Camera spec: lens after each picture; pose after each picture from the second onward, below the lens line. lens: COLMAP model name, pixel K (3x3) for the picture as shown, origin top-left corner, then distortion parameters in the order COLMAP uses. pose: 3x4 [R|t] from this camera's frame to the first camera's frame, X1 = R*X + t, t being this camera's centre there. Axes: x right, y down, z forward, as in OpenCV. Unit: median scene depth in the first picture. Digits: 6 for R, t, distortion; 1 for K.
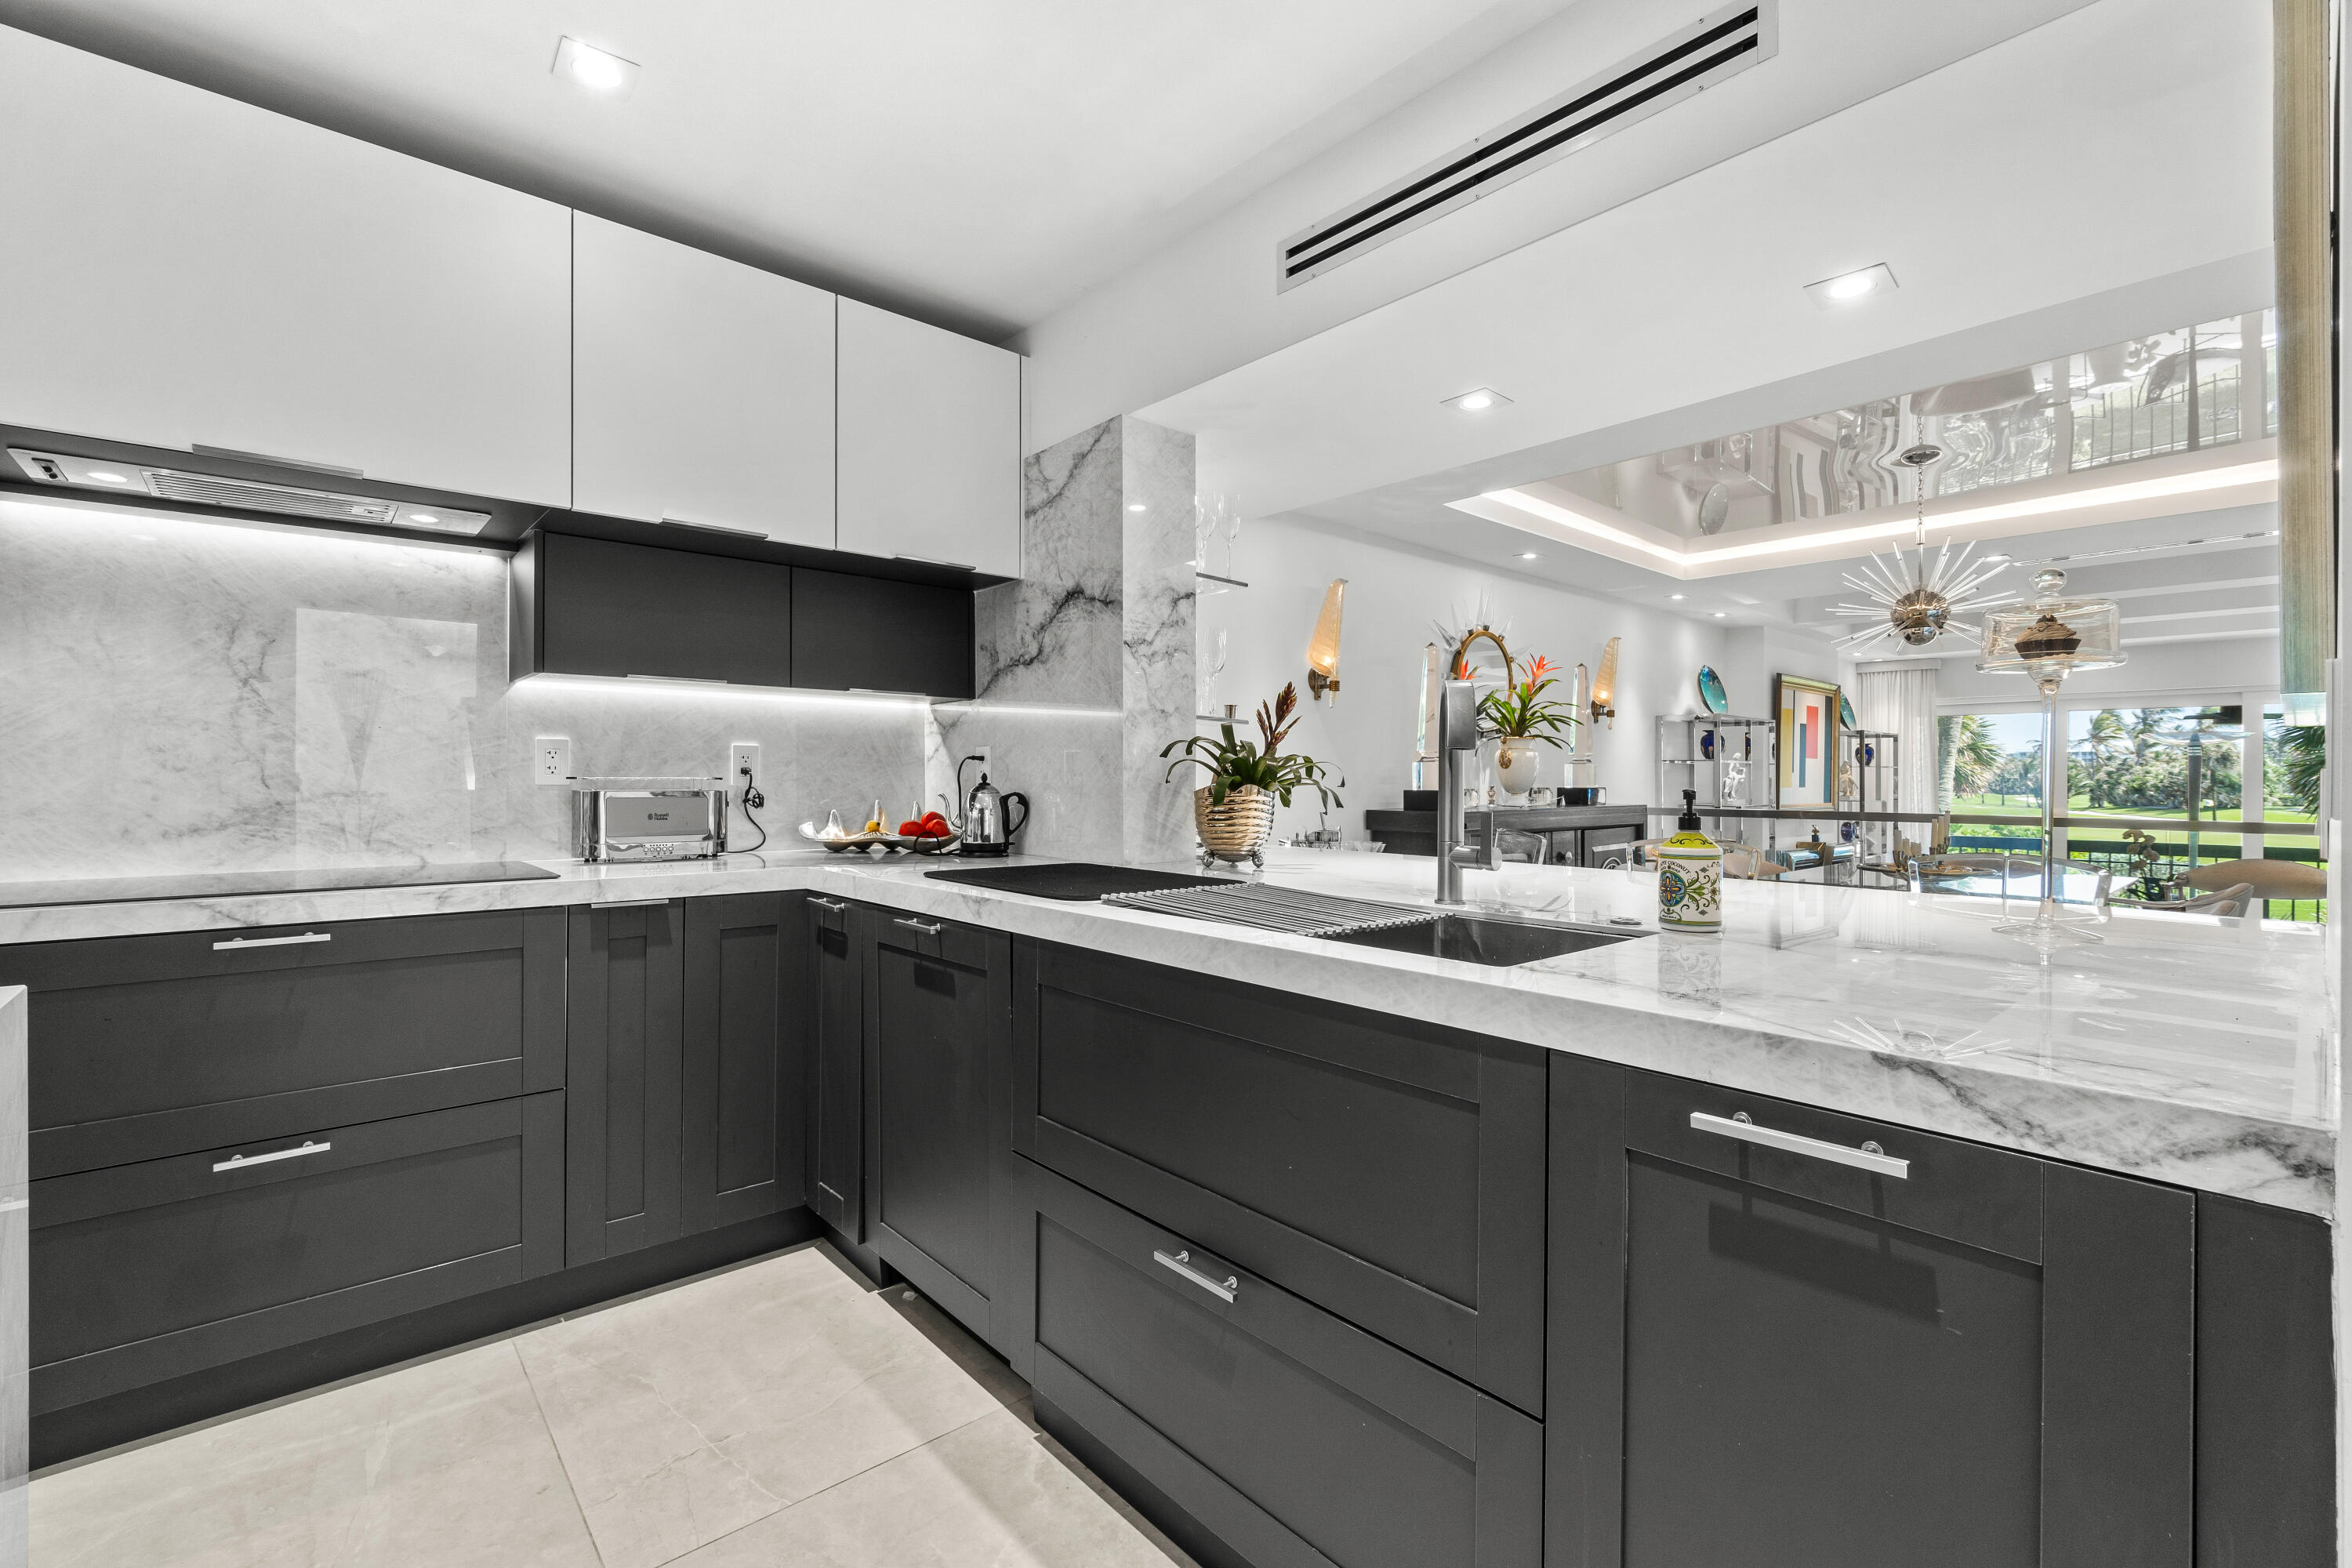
lens RADIAL K [[1018.3, 0, 1113.2], [0, 1018.3, 773.5], [0, 0, 1]] dist [-0.006071, 0.001388]
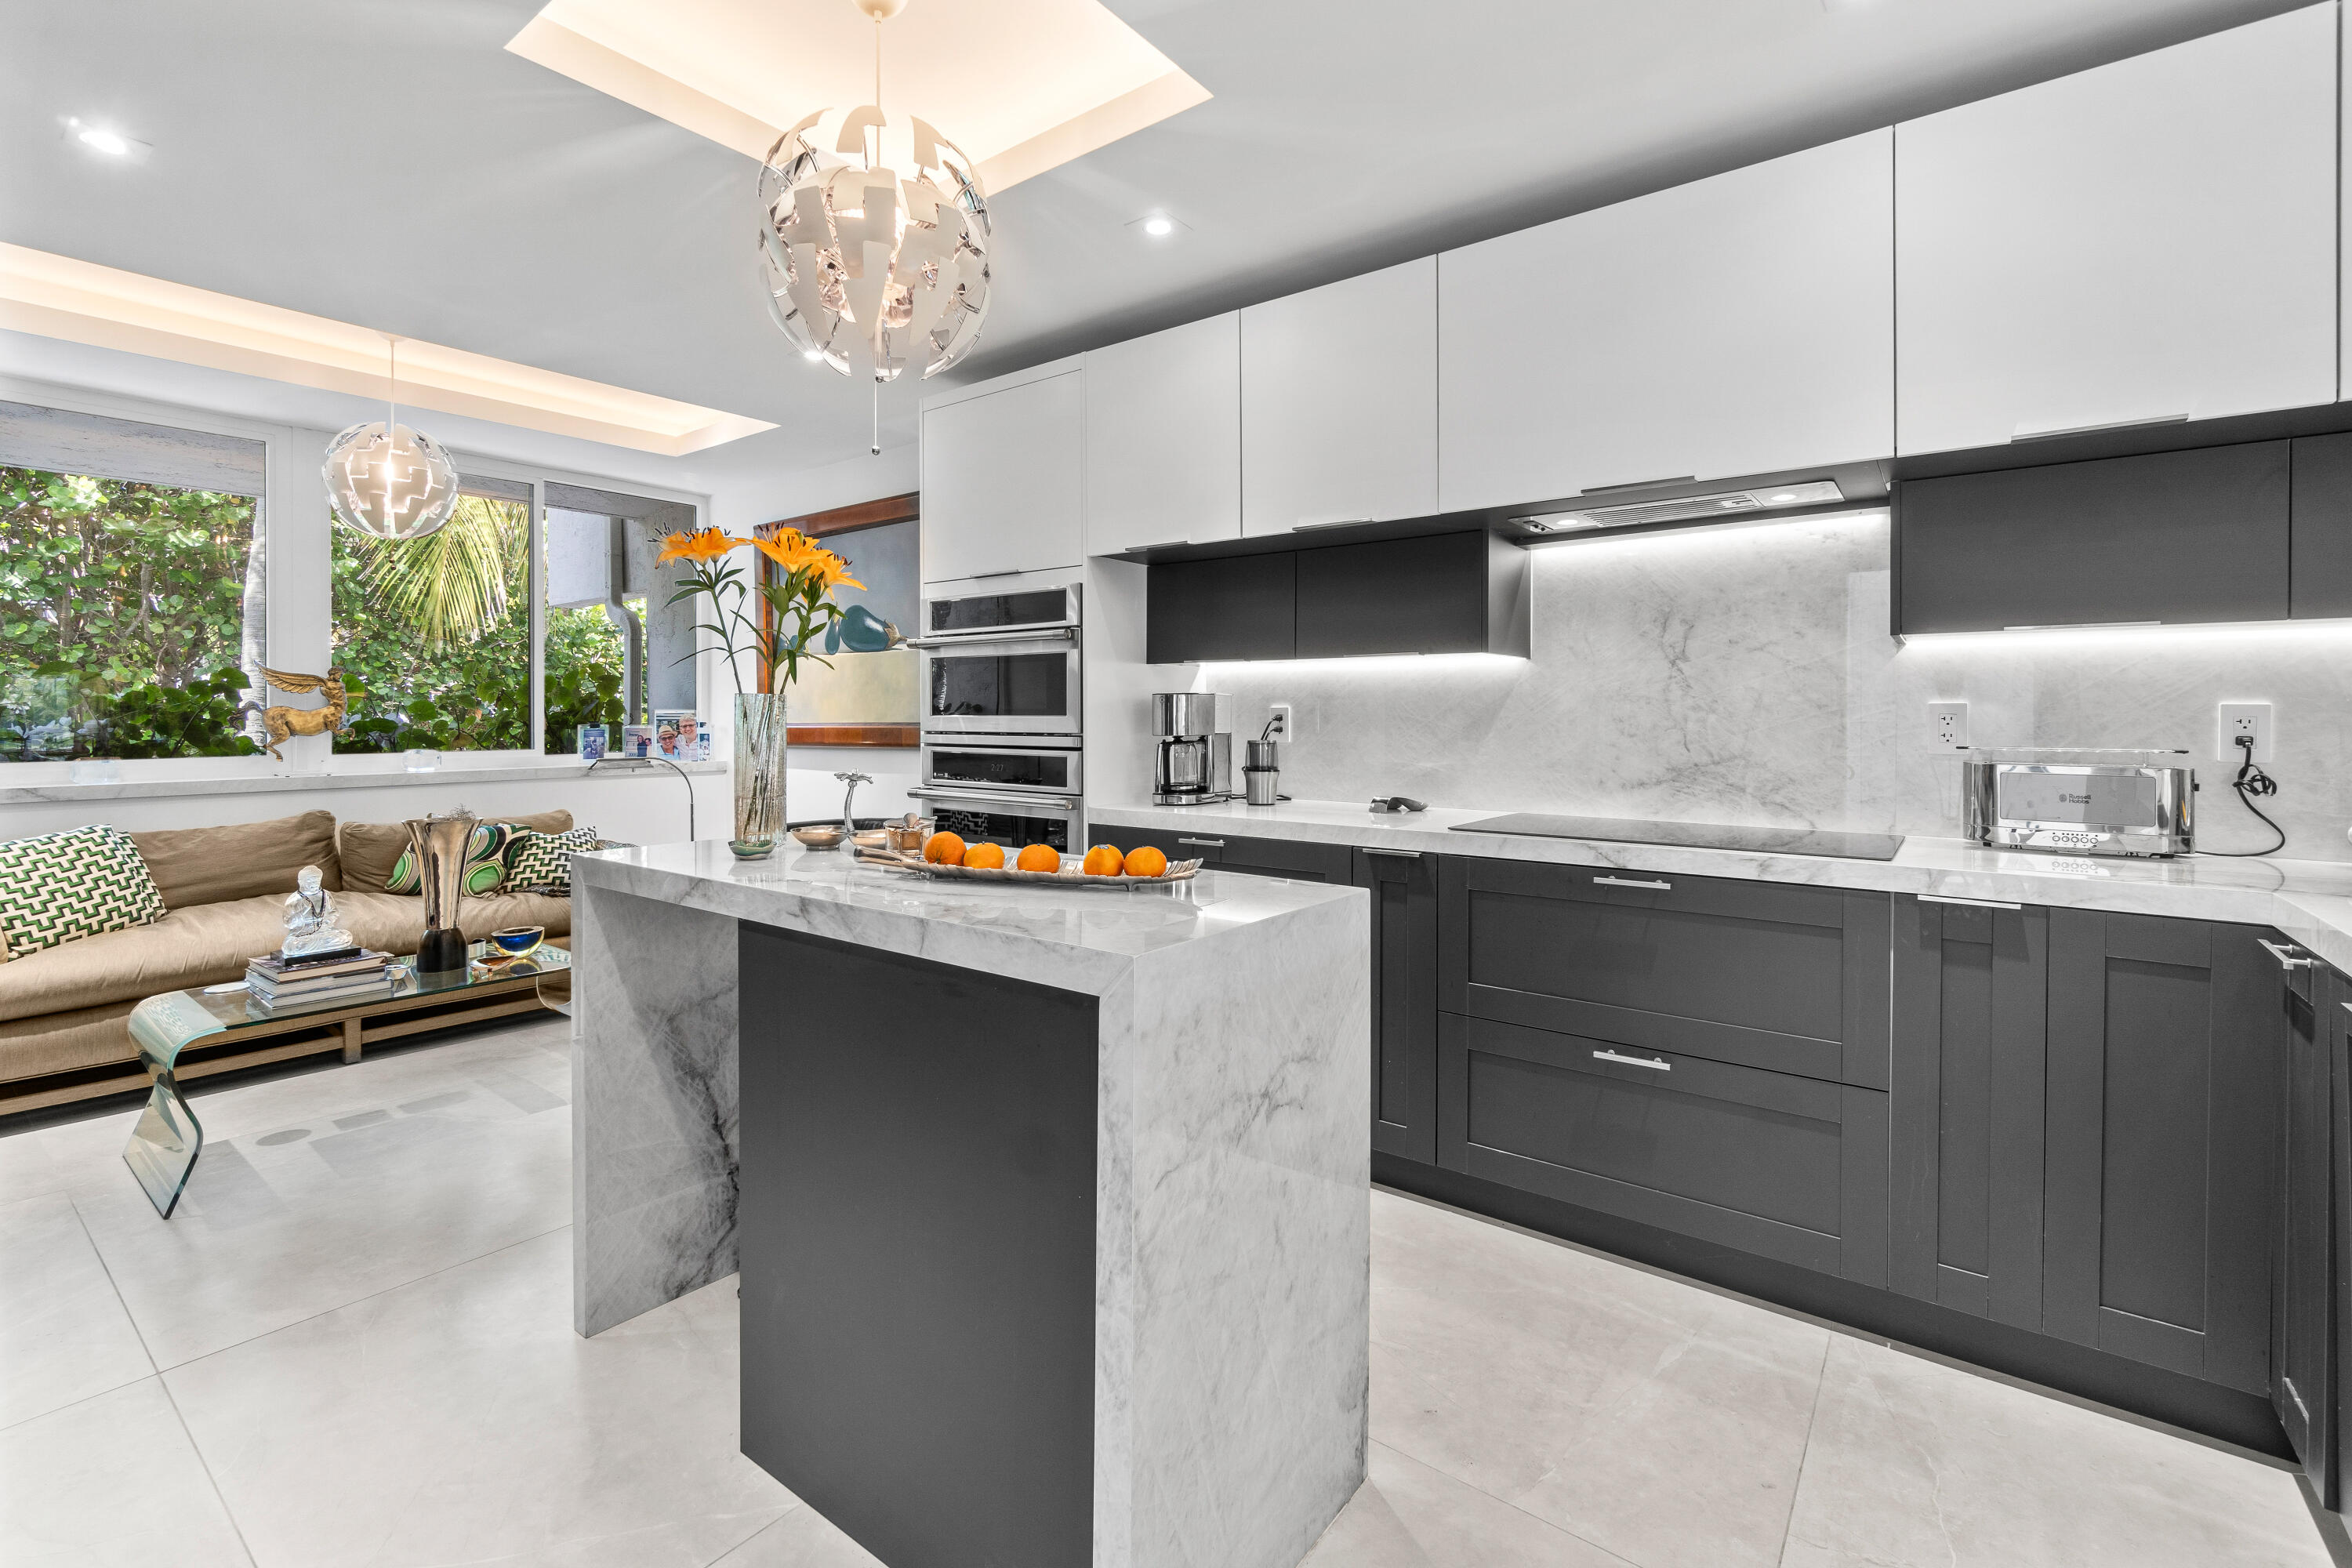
lens RADIAL K [[1018.3, 0, 1186.8], [0, 1018.3, 710.2], [0, 0, 1]] dist [-0.006071, 0.001388]
pose [[0.231412, -0.010407, -0.972800, 0.164731], [0.005178, 0.999942, -0.009466, -0.022782], [0.972842, -0.002846, 0.231452, 0.140122]]
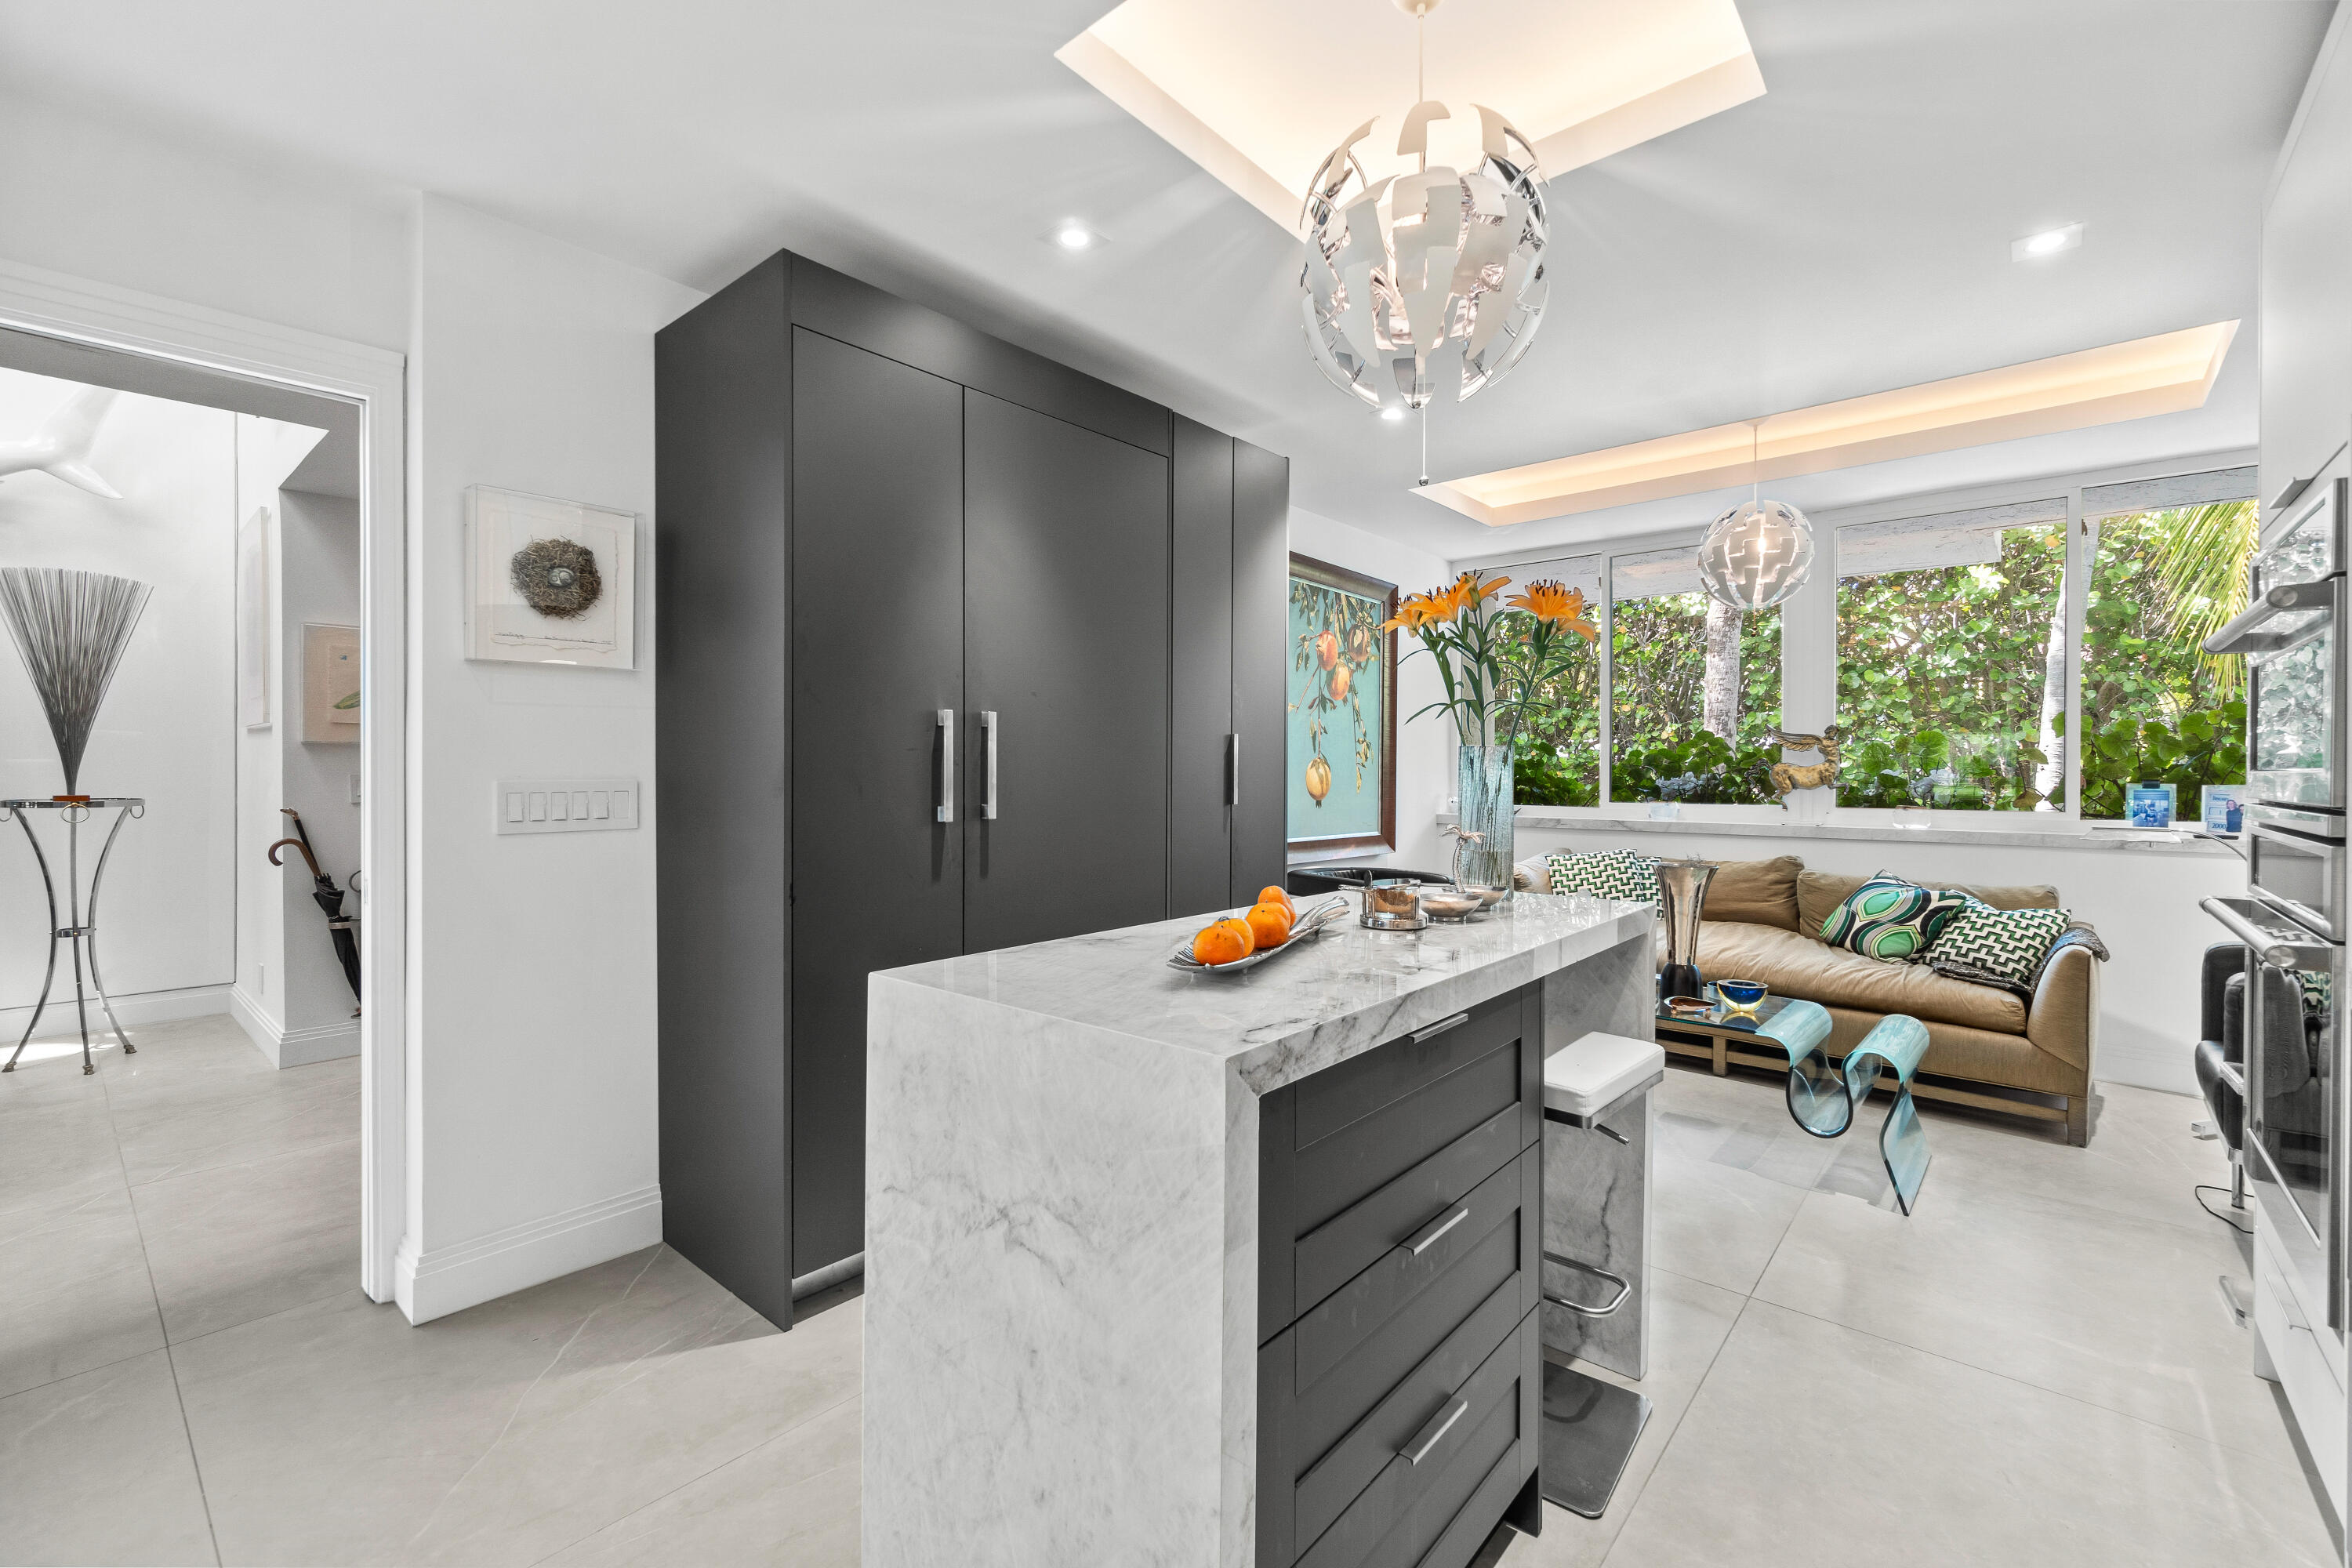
lens RADIAL K [[1018.3, 0, 1177.6], [0, 1018.3, 771.7], [0, 0, 1]] dist [-0.006071, 0.001388]
pose [[-0.984701, -0.008733, -0.174032, -1.251033], [-0.008128, 0.999958, -0.004186, -0.012957], [0.174061, -0.002708, -0.984731, 1.863764]]
